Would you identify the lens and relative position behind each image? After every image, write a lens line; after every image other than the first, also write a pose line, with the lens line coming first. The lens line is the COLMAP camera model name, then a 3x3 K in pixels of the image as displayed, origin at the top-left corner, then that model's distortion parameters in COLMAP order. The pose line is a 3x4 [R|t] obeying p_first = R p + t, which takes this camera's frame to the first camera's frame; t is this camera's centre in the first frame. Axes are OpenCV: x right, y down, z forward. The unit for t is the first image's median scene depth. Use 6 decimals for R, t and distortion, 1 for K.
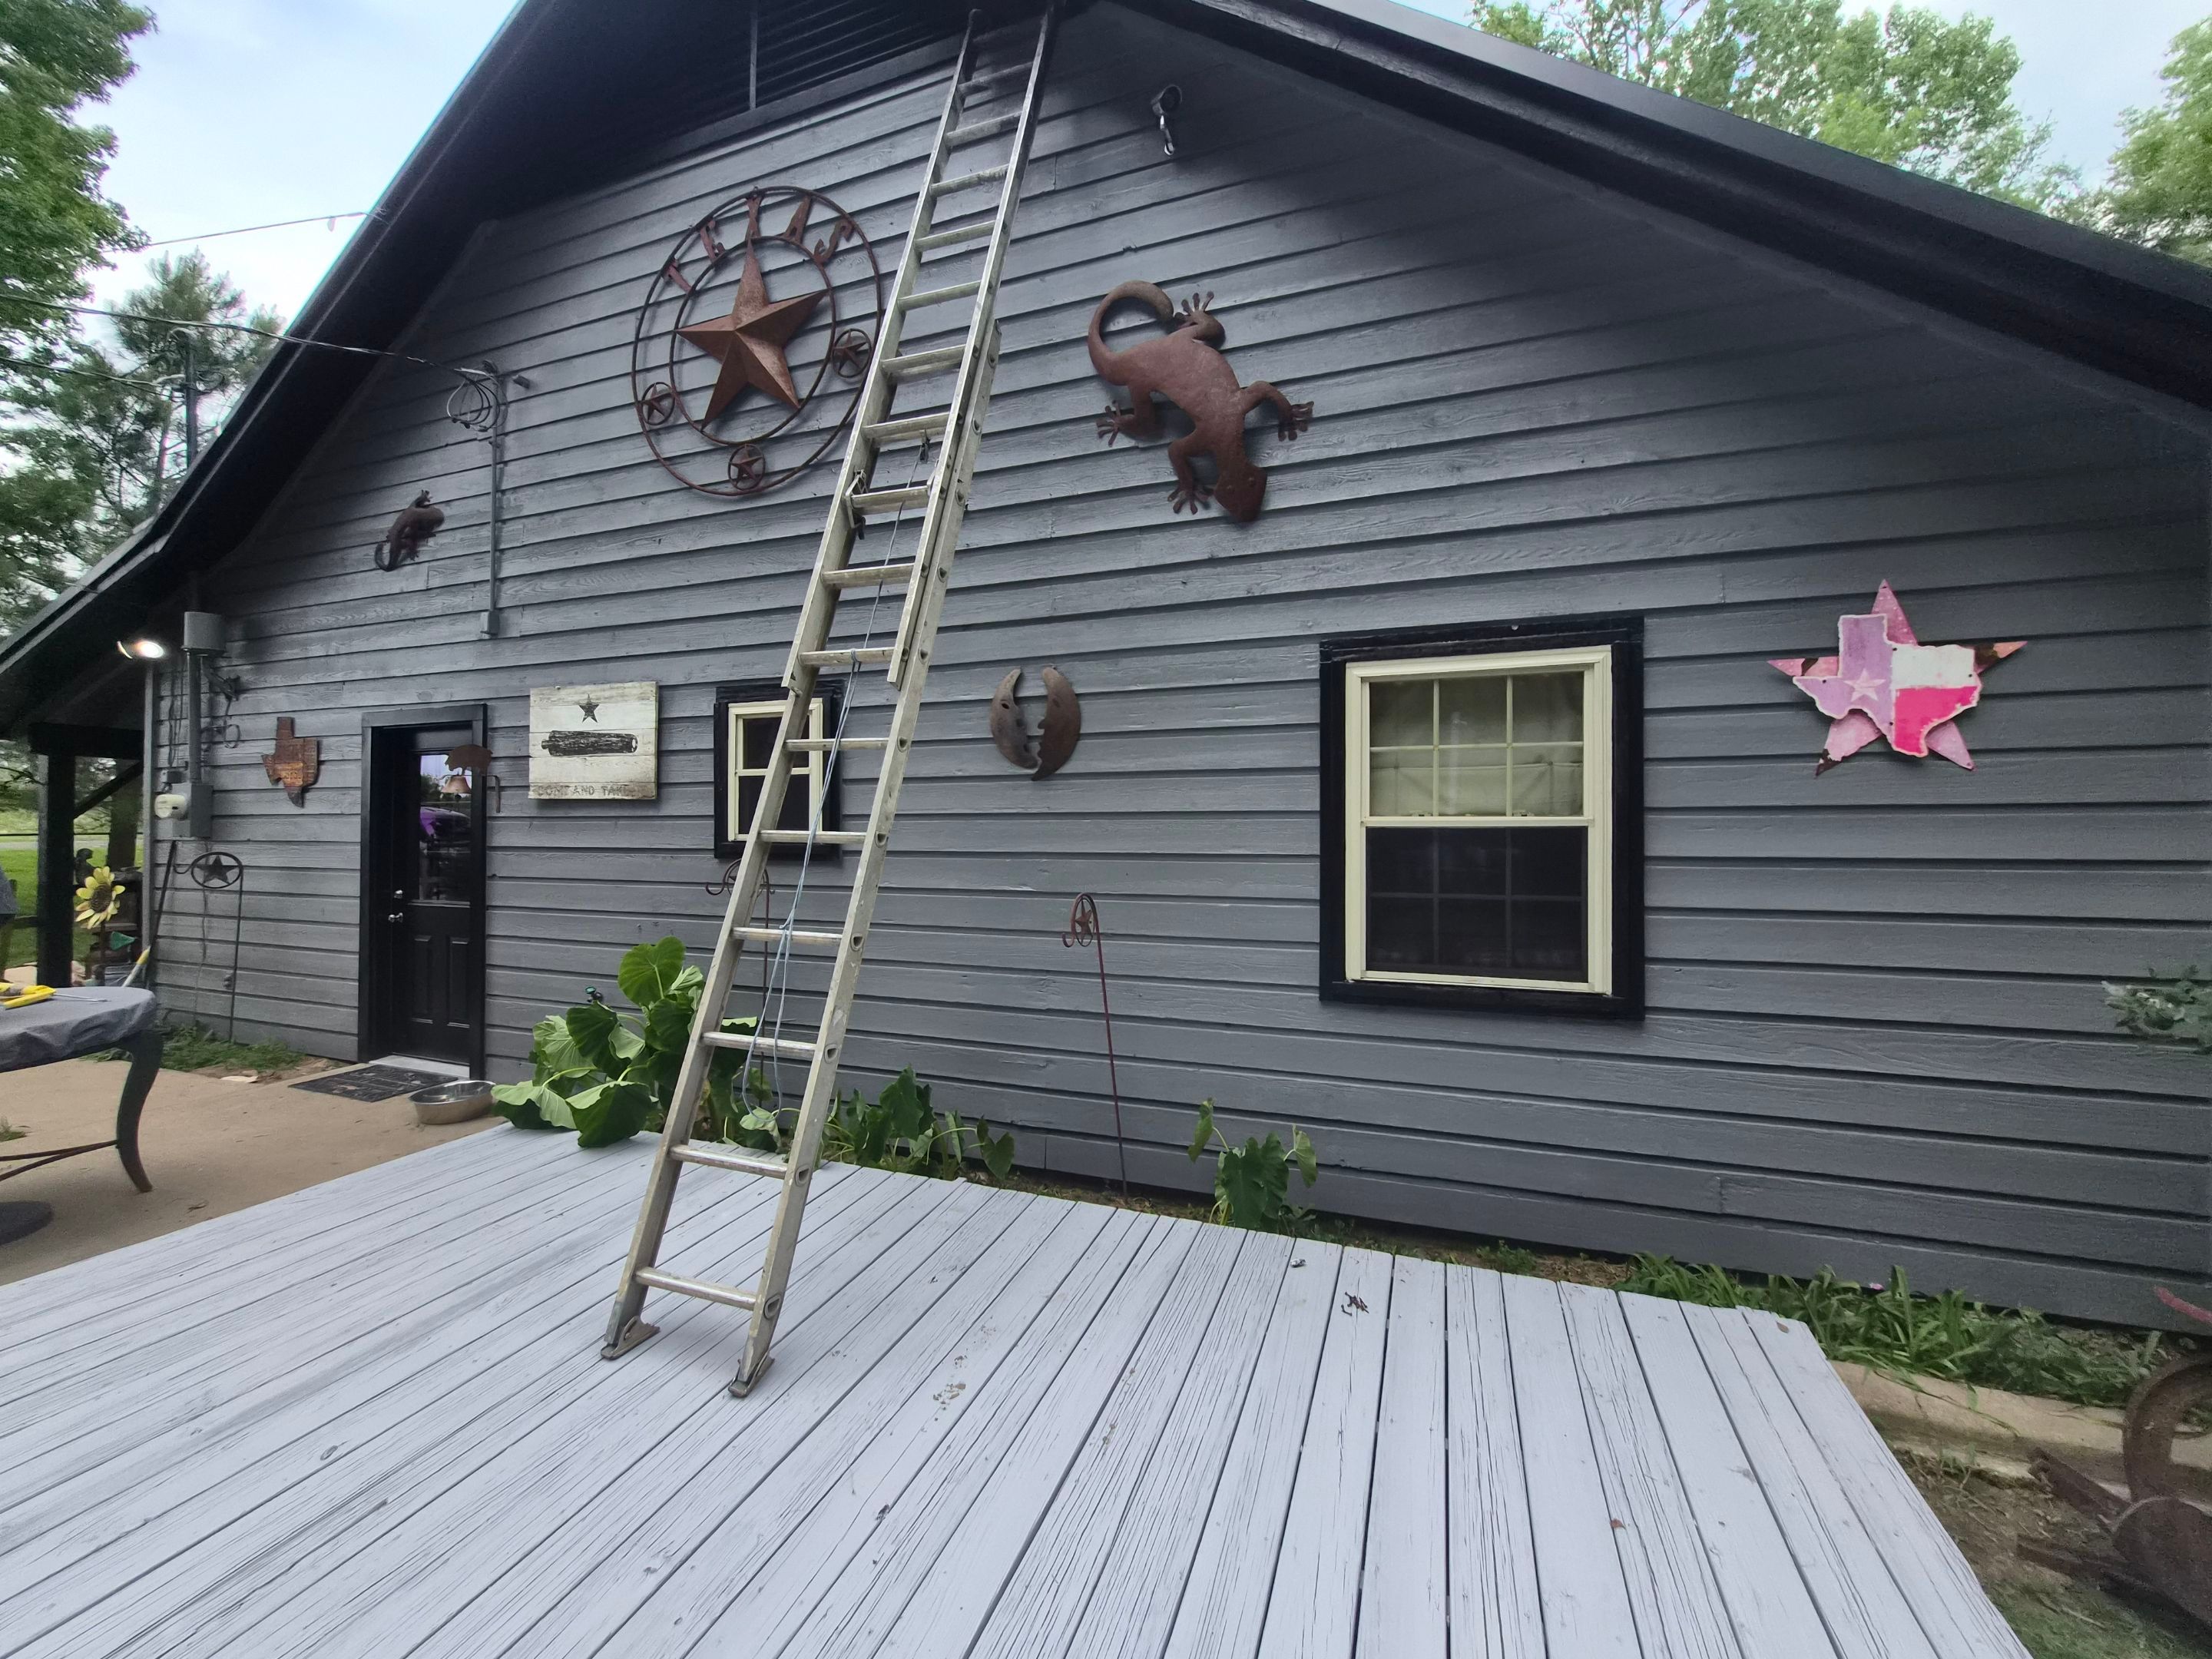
lens RADIAL K [[871.3, 0, 1103.8], [0, 871.3, 818.8], [0, 0, 1]] dist [-0.006865, 0.002114]
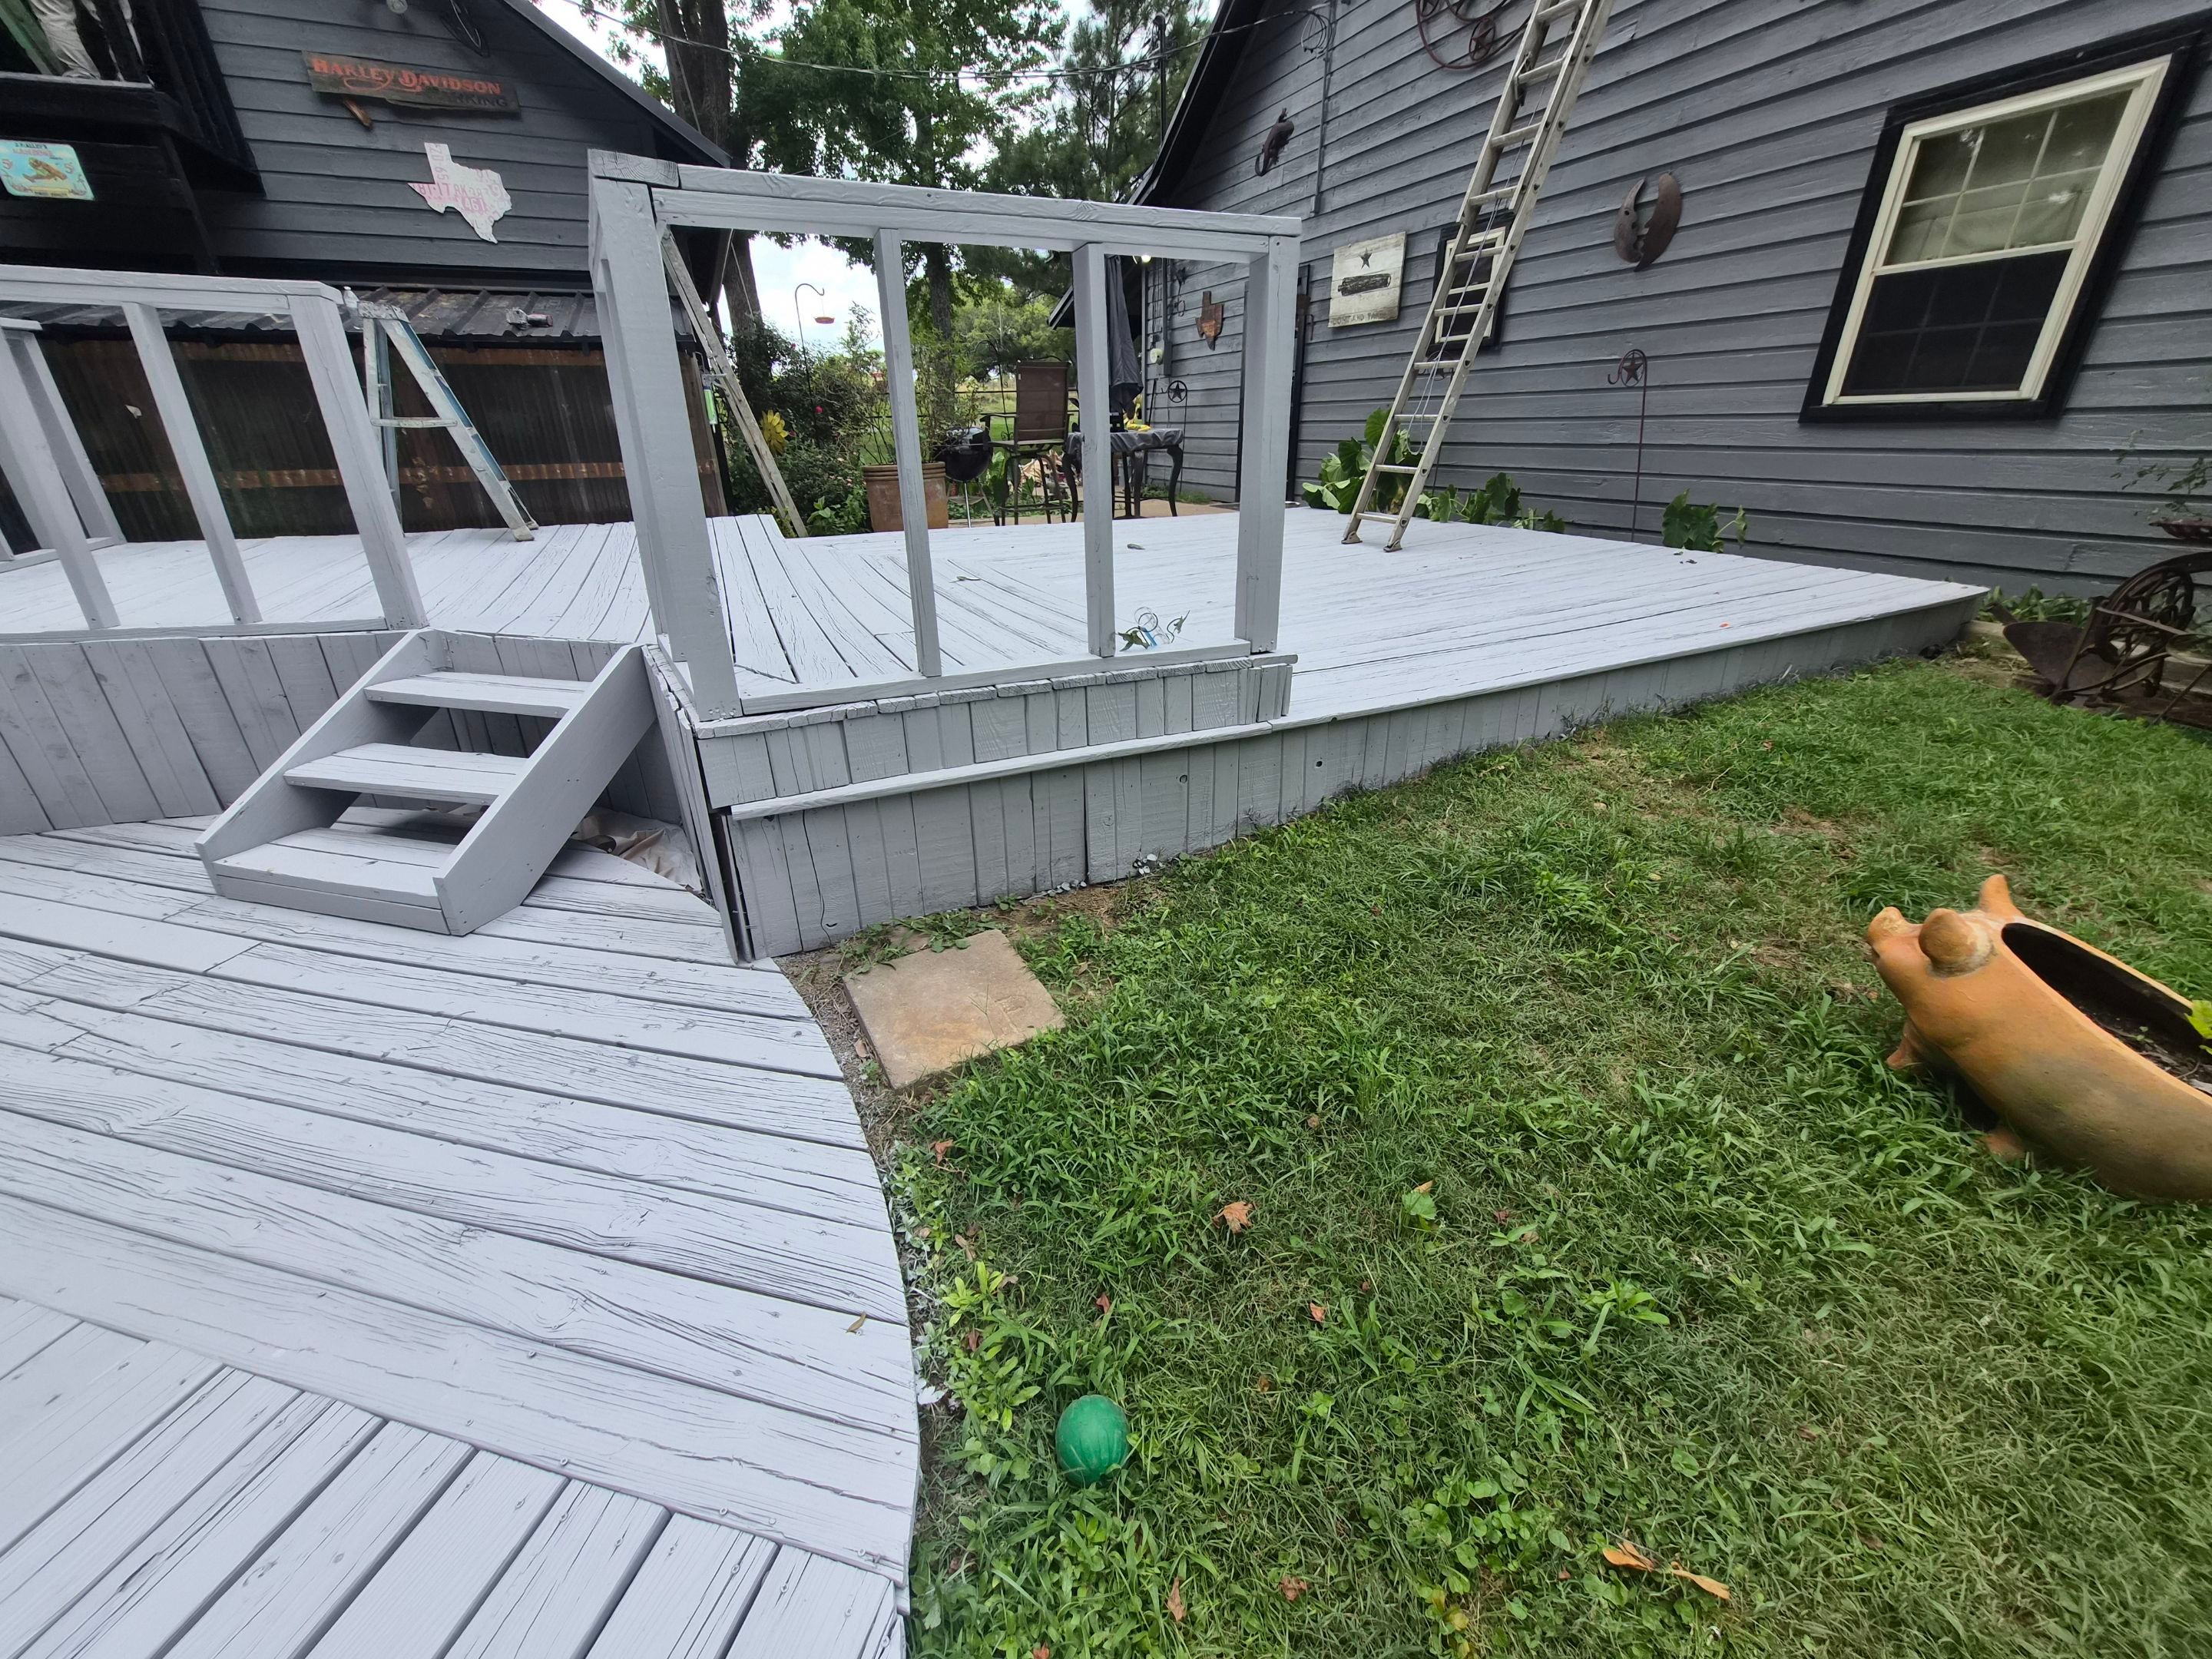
lens RADIAL K [[871.3, 0, 1109.2], [0, 871.3, 822.4], [0, 0, 1]] dist [-0.006865, 0.002114]
pose [[0.698377, 0.285561, -0.656296, 0.501042], [0.028030, 0.905344, 0.423752, 0.144992], [0.715181, -0.314335, 0.624267, -0.782537]]
